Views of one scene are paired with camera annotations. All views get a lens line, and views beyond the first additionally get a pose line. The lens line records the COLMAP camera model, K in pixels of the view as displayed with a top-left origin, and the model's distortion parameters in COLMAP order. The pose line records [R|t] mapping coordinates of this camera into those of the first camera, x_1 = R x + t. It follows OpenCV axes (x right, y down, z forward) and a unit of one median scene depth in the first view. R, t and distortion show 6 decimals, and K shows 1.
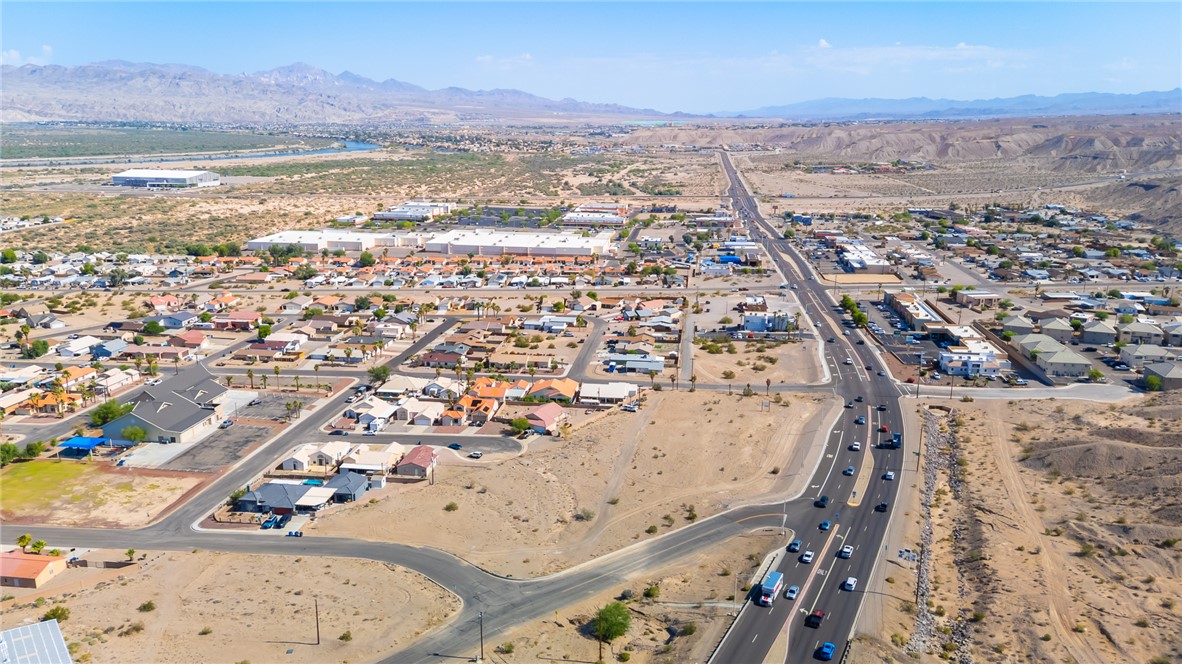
lens RADIAL K [[864.0, 0, 592.3], [0, 864.0, 338.4], [0, 0, 1]] dist [0.088509, -0.091045]
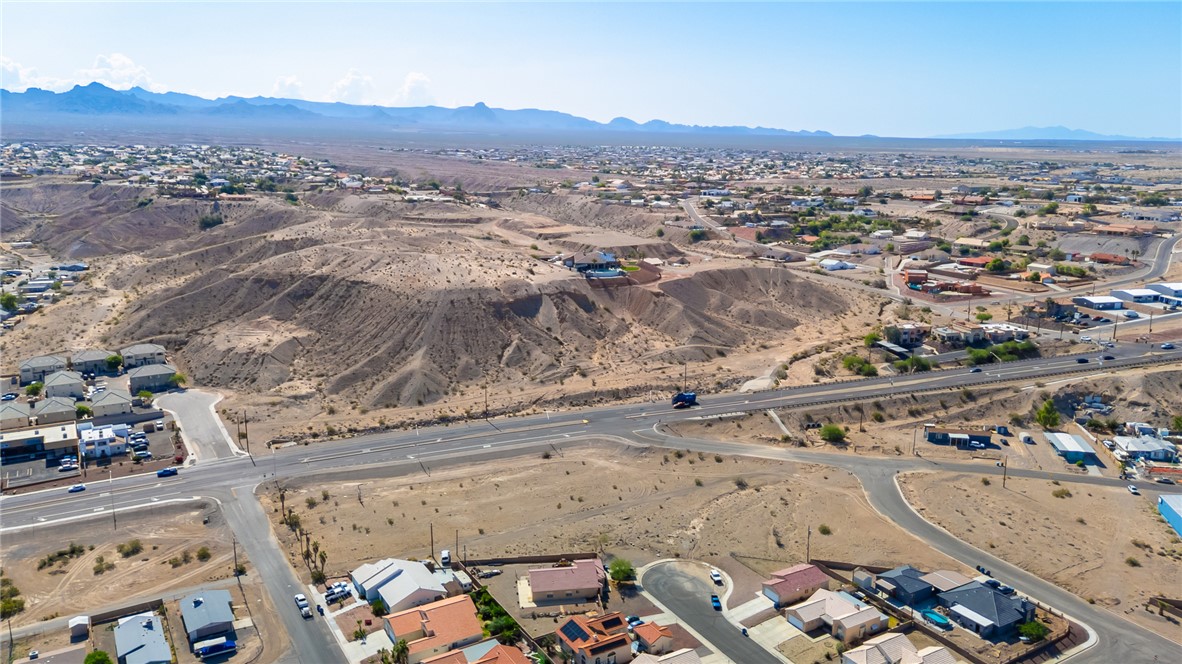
lens RADIAL K [[880.1, 0, 591.0], [0, 880.1, 332.0], [0, 0, 1]] dist [0.097699, -0.100065]
pose [[-0.621786, -0.171928, 0.764083, -0.480039], [0.188250, 0.914196, 0.358898, -0.281255], [-0.760227, 0.366996, -0.536068, 1.086316]]
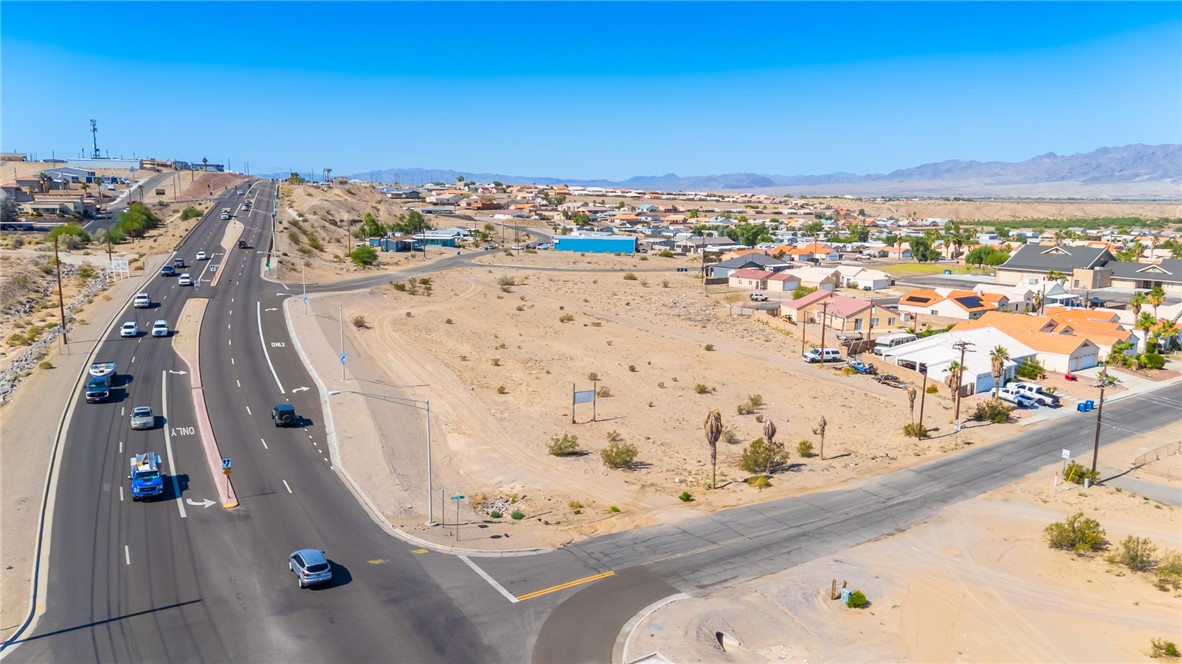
lens RADIAL K [[864.0, 0, 592.3], [0, 864.0, 338.4], [0, 0, 1]] dist [0.088509, -0.091045]
pose [[-0.711004, 0.104071, -0.695445, 0.351091], [-0.188789, 0.924427, 0.331350, -0.033739], [0.677372, 0.366883, -0.637624, 1.043701]]
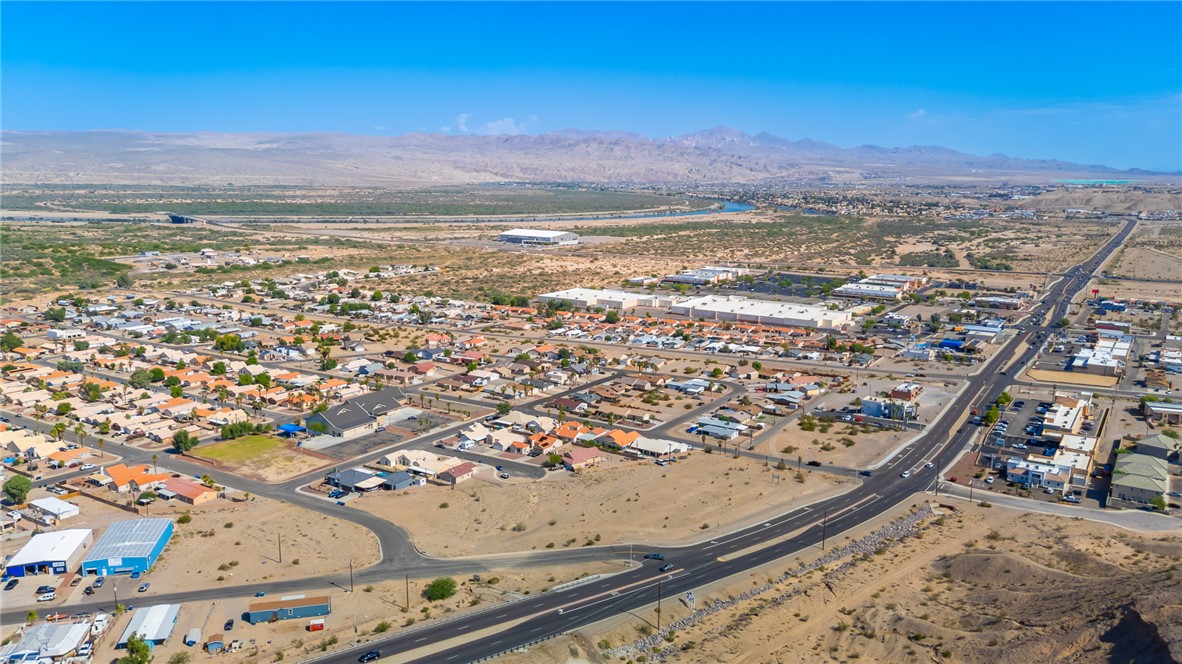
lens RADIAL K [[864.0, 0, 592.3], [0, 864.0, 338.4], [0, 0, 1]] dist [0.088509, -0.091045]
pose [[0.897452, 0.086047, -0.432638, 0.404411], [-0.112939, 0.992920, -0.036798, -0.029118], [0.426409, 0.081887, 0.900816, -0.106442]]
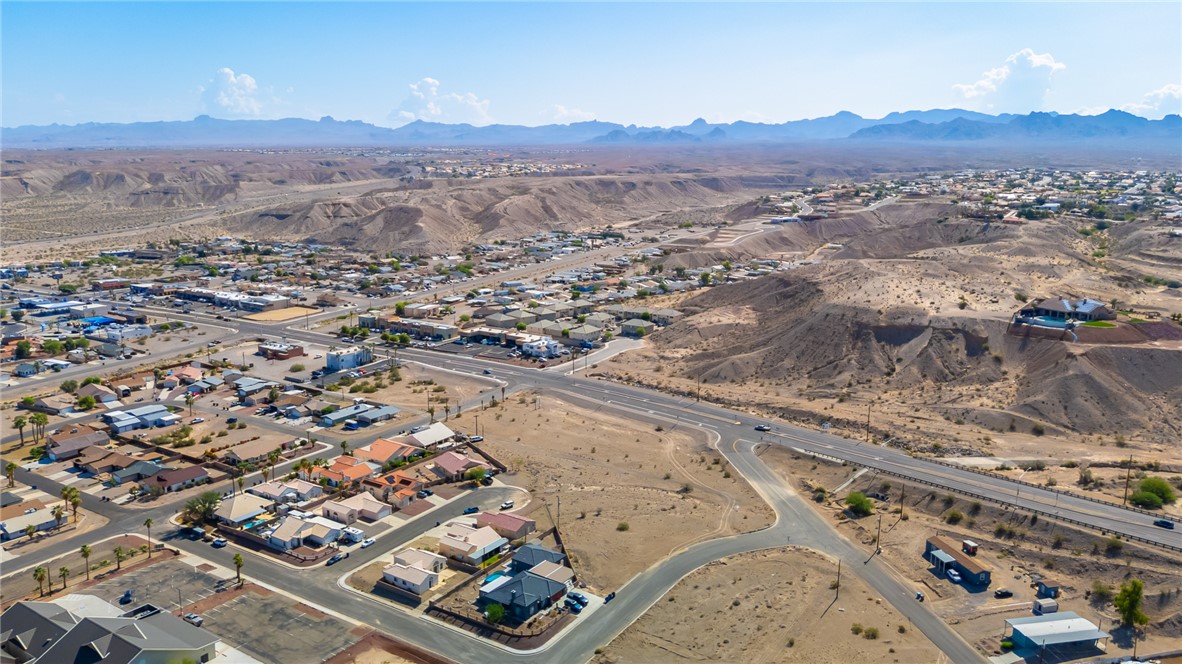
lens RADIAL K [[864.2, 0, 593.2], [0, 864.2, 345.2], [0, 0, 1]] dist [0.103046, -0.132198]
pose [[0.442835, -0.189870, 0.876268, -0.706980], [0.215336, 0.971238, 0.101625, -0.094619], [-0.870361, 0.143688, 0.470984, 0.317357]]
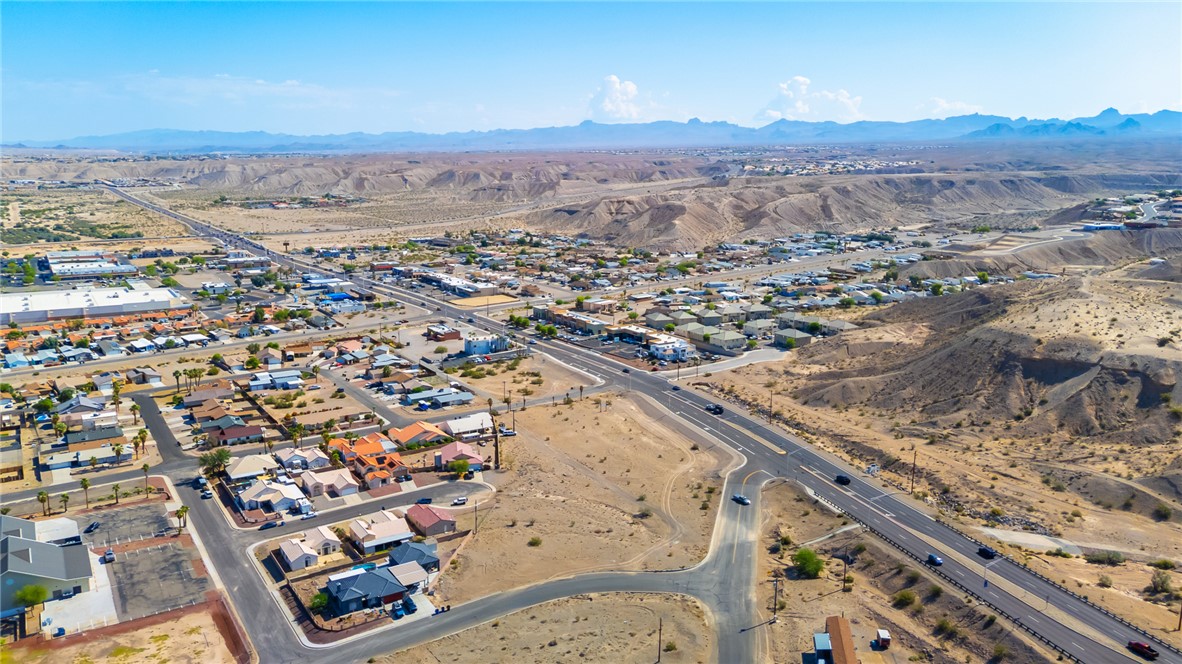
lens RADIAL K [[864.0, 0, 592.3], [0, 864.0, 338.4], [0, 0, 1]] dist [0.088509, -0.091045]
pose [[0.760682, -0.134314, 0.635077, -0.473715], [0.157127, 0.987363, 0.020616, -0.034713], [-0.629820, 0.084106, 0.772174, 0.095371]]
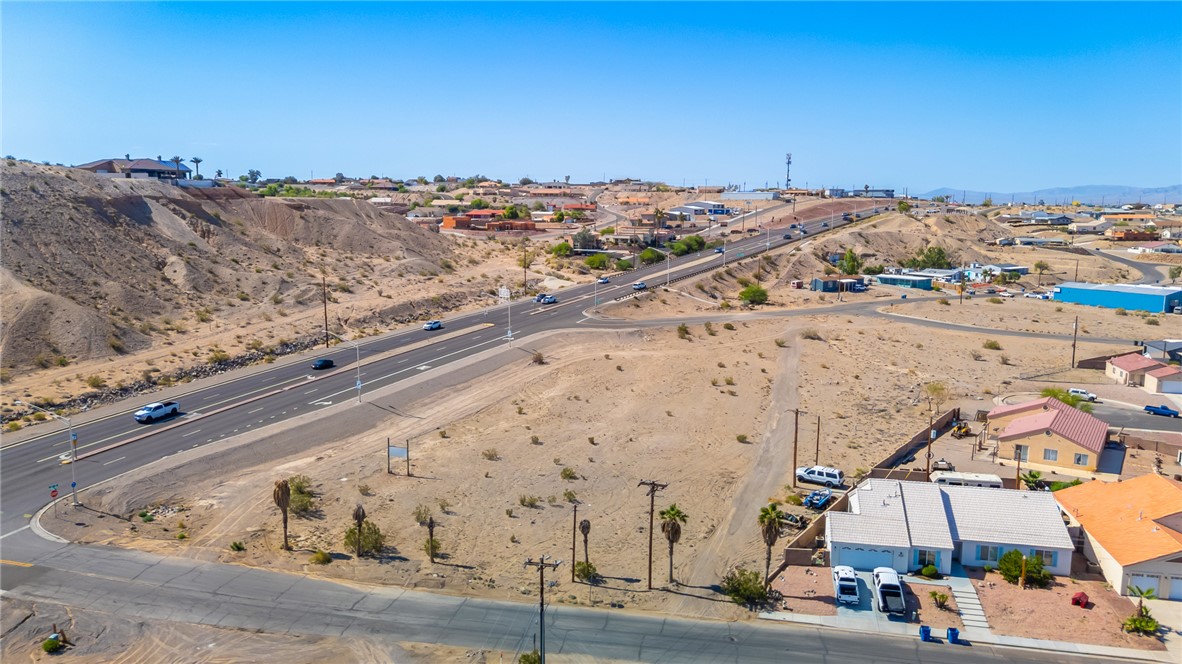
lens RADIAL K [[864.0, 0, 592.3], [0, 864.0, 338.4], [0, 0, 1]] dist [0.088509, -0.091045]
pose [[-0.998120, -0.024080, 0.056354, 0.098132], [0.000393, 0.917033, 0.398811, -0.081380], [-0.061282, 0.398084, -0.915300, 1.129527]]
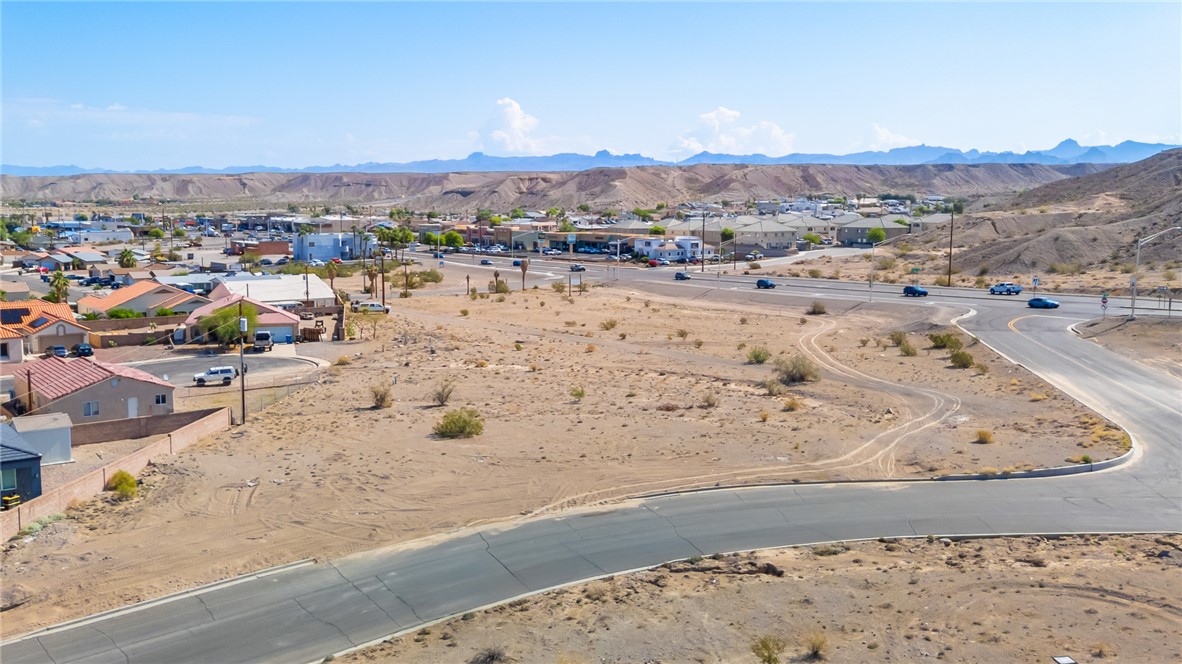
lens RADIAL K [[1029.4, 0, 574.8], [0, 1029.4, 330.3], [0, 0, 1]] dist [0.146178, -0.288614]
pose [[0.700822, -0.092473, 0.707317, -0.239079], [0.174058, 0.983759, -0.043845, 0.119990], [-0.691775, 0.153841, 0.705535, 0.477728]]
